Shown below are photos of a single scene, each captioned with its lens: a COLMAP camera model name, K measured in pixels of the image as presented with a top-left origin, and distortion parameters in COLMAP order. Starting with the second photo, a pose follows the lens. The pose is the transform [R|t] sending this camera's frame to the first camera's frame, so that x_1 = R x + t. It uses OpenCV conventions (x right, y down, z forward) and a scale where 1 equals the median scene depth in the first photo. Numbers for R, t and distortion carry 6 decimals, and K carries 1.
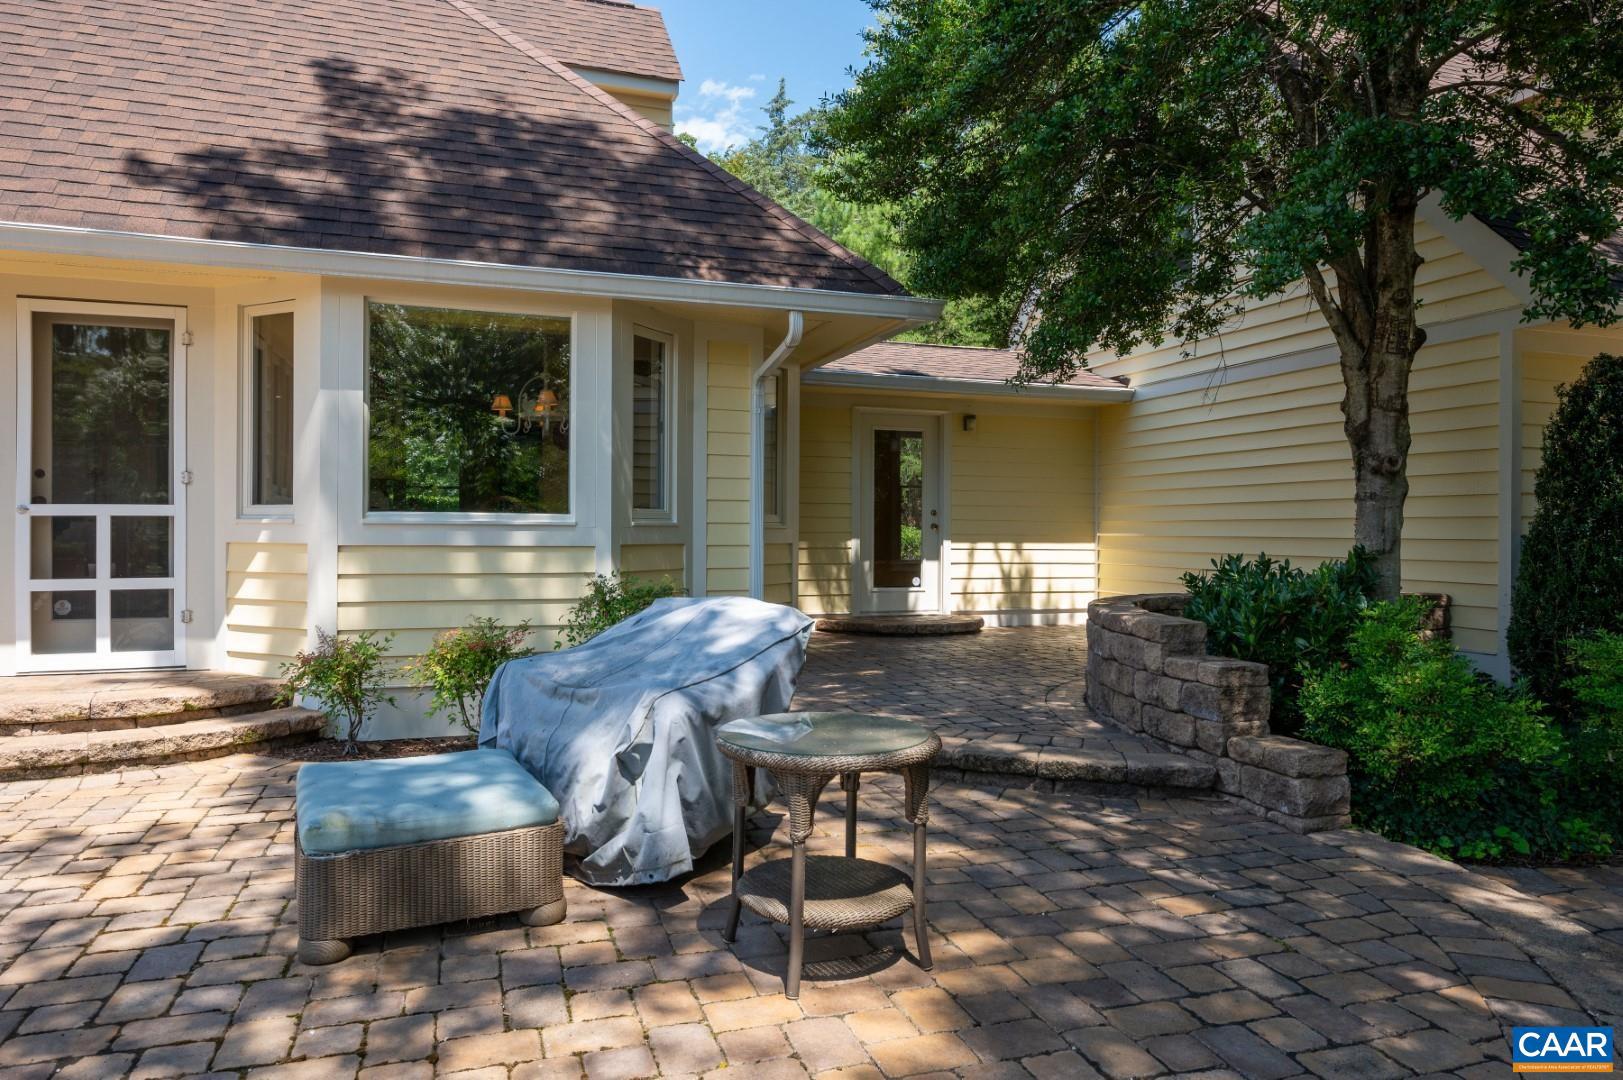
lens RADIAL K [[1029.0, 0, 811.0], [0, 1029.0, 537.6], [0, 0, 1]] dist [0.031929, 0.000485]
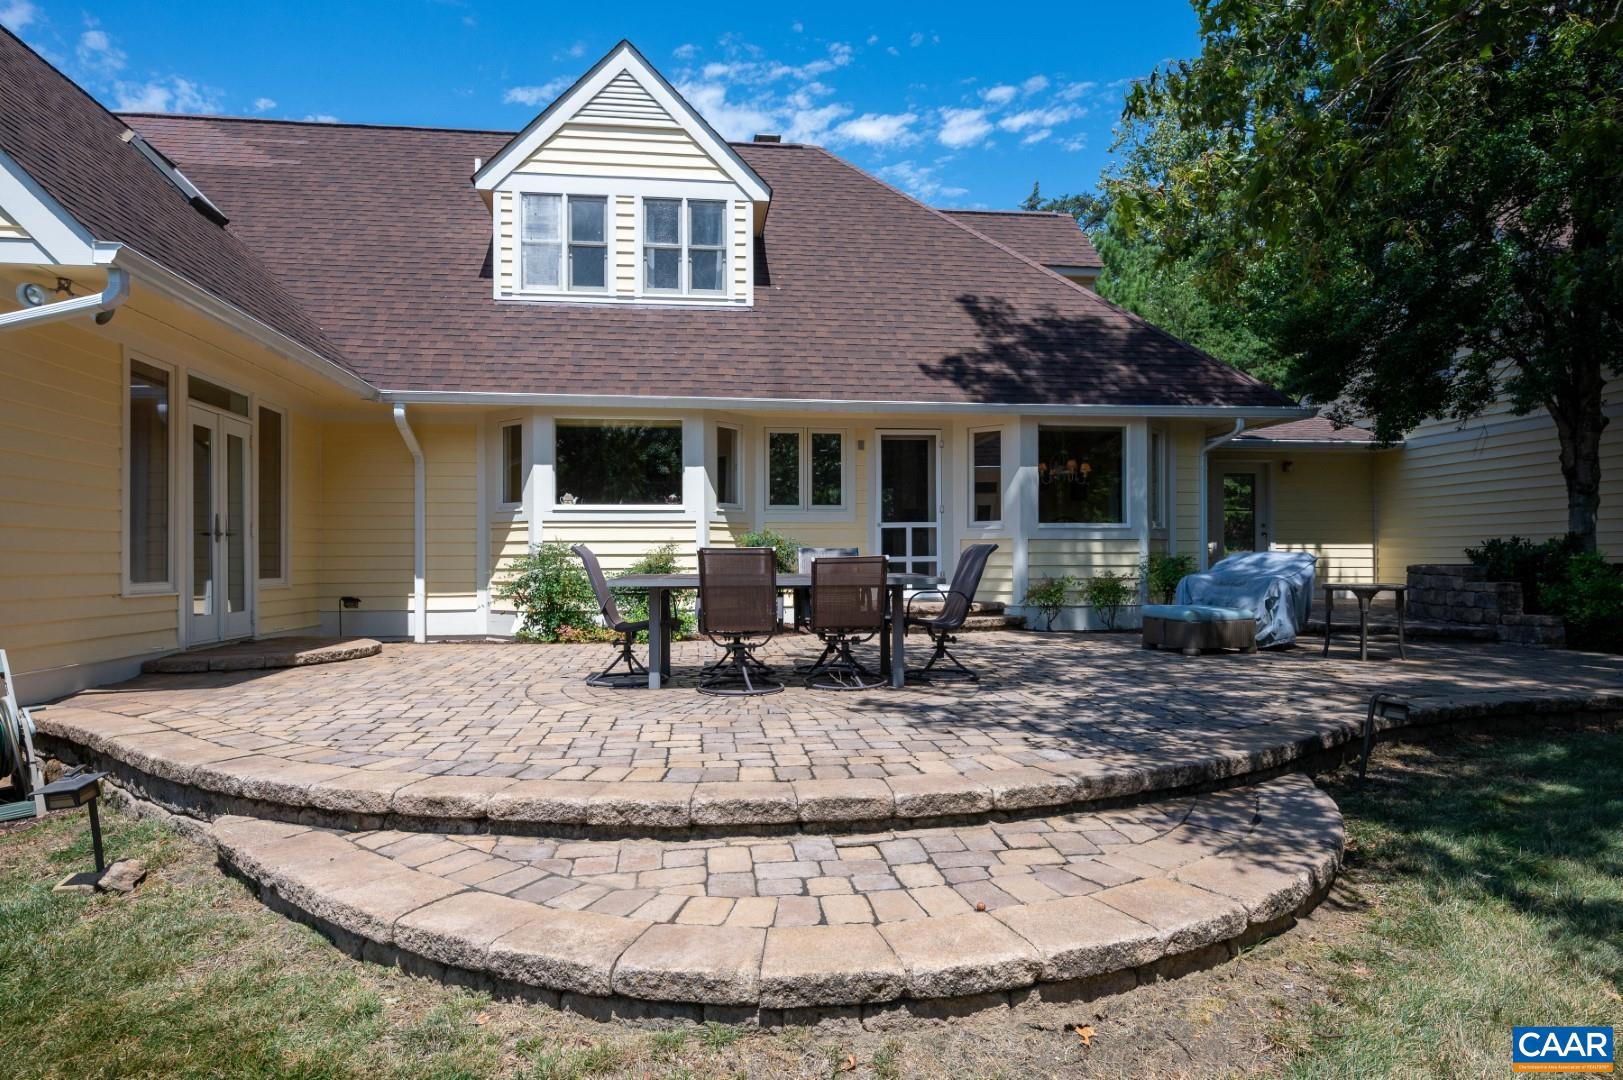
lens RADIAL K [[915.7, 0, 790.6], [0, 915.7, 566.8], [0, 0, 1]] dist [-0.004777, -0.003184]
pose [[0.974068, -0.008994, -0.226076, -0.466786], [0.009298, 0.999957, 0.000281, 0.056783], [0.226064, -0.002376, 0.974110, -0.908412]]
